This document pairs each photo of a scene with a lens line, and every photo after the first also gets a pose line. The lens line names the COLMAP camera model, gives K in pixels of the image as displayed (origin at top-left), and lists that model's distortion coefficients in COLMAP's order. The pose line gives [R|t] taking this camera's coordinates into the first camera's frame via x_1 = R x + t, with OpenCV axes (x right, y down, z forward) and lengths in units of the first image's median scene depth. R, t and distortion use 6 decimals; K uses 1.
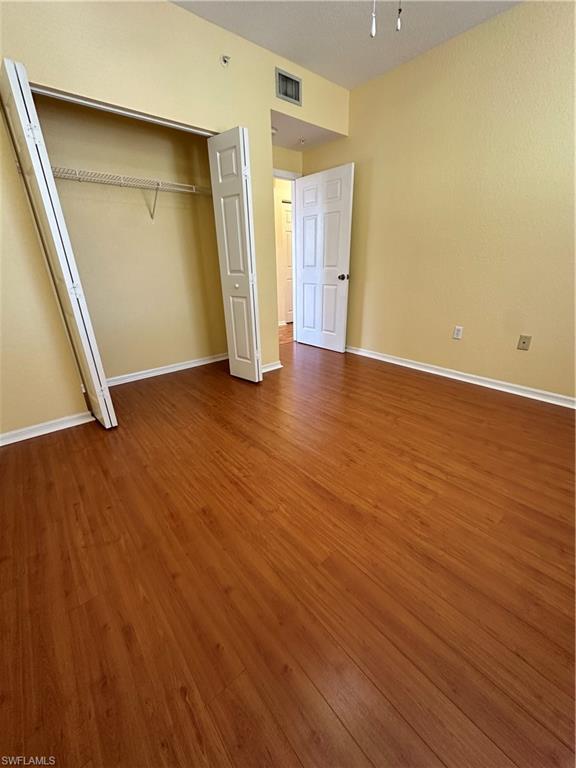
lens RADIAL K [[308.2, 0, 290.0], [0, 308.2, 383.9], [0, 0, 1]] dist [-0.003370, 0.001421]
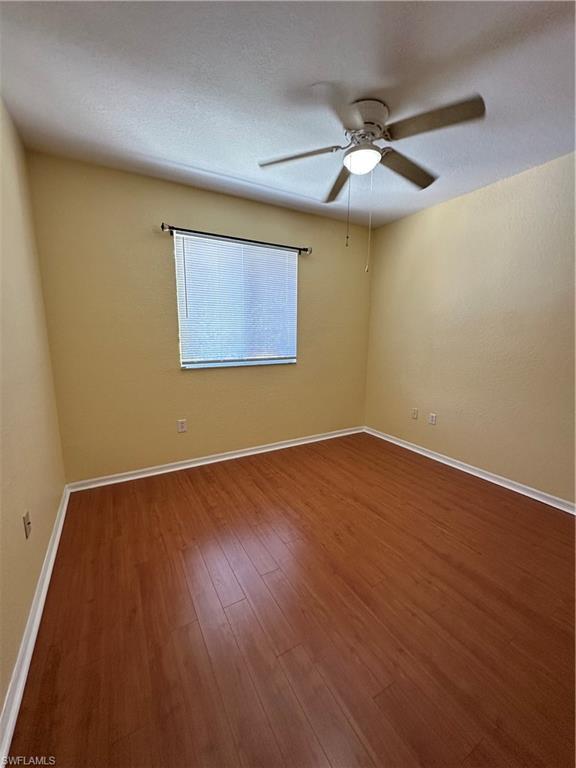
lens RADIAL K [[308.2, 0, 289.2], [0, 308.2, 381.3], [0, 0, 1]] dist [-0.003370, 0.001421]
pose [[-0.981863, -0.013873, 0.189082, 0.167002], [0.085031, 0.859165, 0.504584, -0.712253], [-0.169453, 0.511511, -0.842403, 1.434941]]
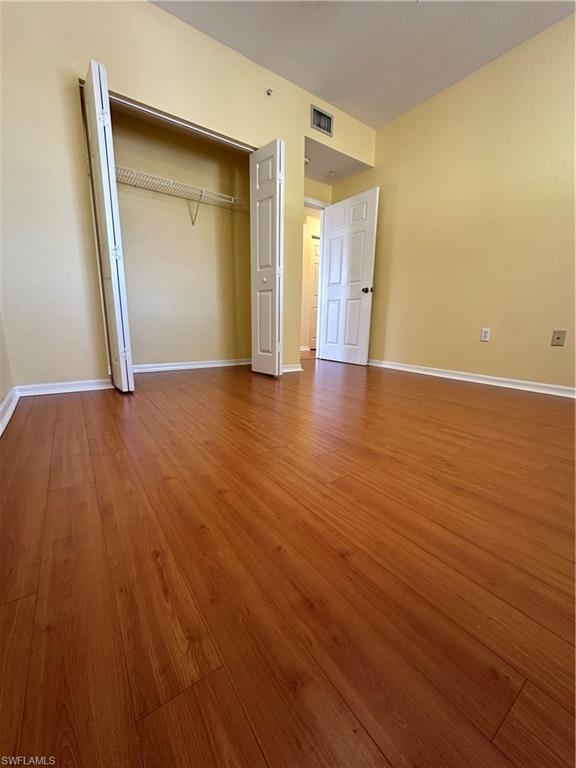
lens RADIAL K [[308.2, 0, 290.7], [0, 308.2, 383.2], [0, 0, 1]] dist [-0.003370, 0.001421]
pose [[0.995564, 0.052462, -0.078101, 0.023655], [-0.065563, 0.982210, -0.175967, 0.251647], [0.067480, 0.180307, 0.981293, 0.043710]]
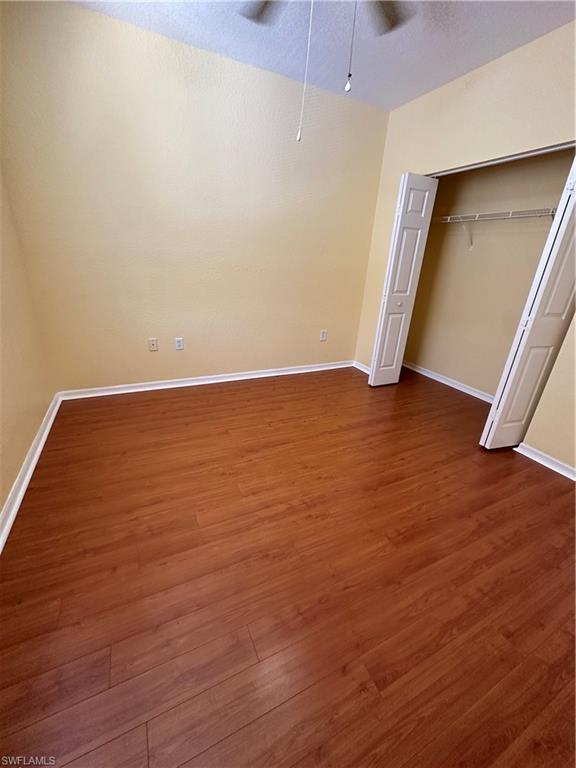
lens RADIAL K [[308.2, 0, 287.3], [0, 308.2, 385.1], [0, 0, 1]] dist [-0.003370, 0.001421]
pose [[-0.250084, 0.370006, -0.894737, 0.892194], [-0.410976, 0.796157, 0.444109, -0.367537], [0.876674, 0.478780, -0.047042, 0.691283]]
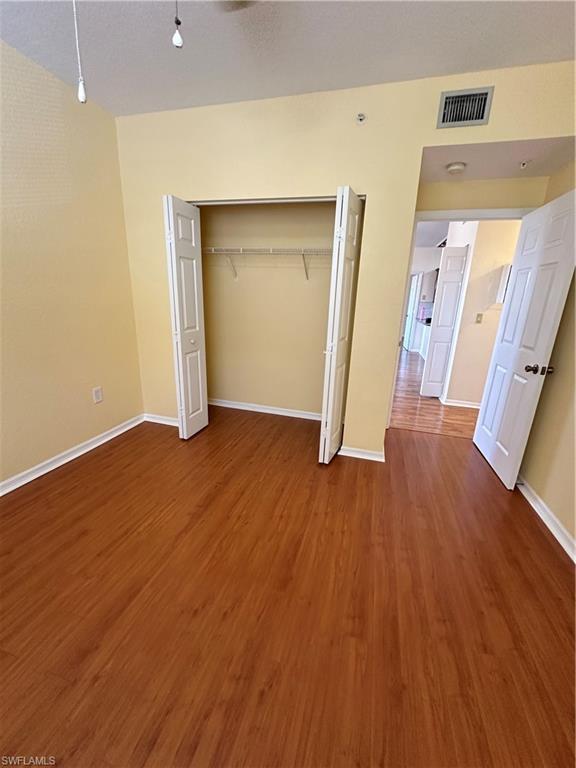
lens RADIAL K [[308.2, 0, 288.2], [0, 308.2, 385.4], [0, 0, 1]] dist [-0.003370, 0.001421]
pose [[0.550558, 0.269711, -0.790027, 0.607349], [-0.356448, 0.931713, 0.069679, -0.307093], [0.754872, 0.243241, 0.609100, 0.481186]]
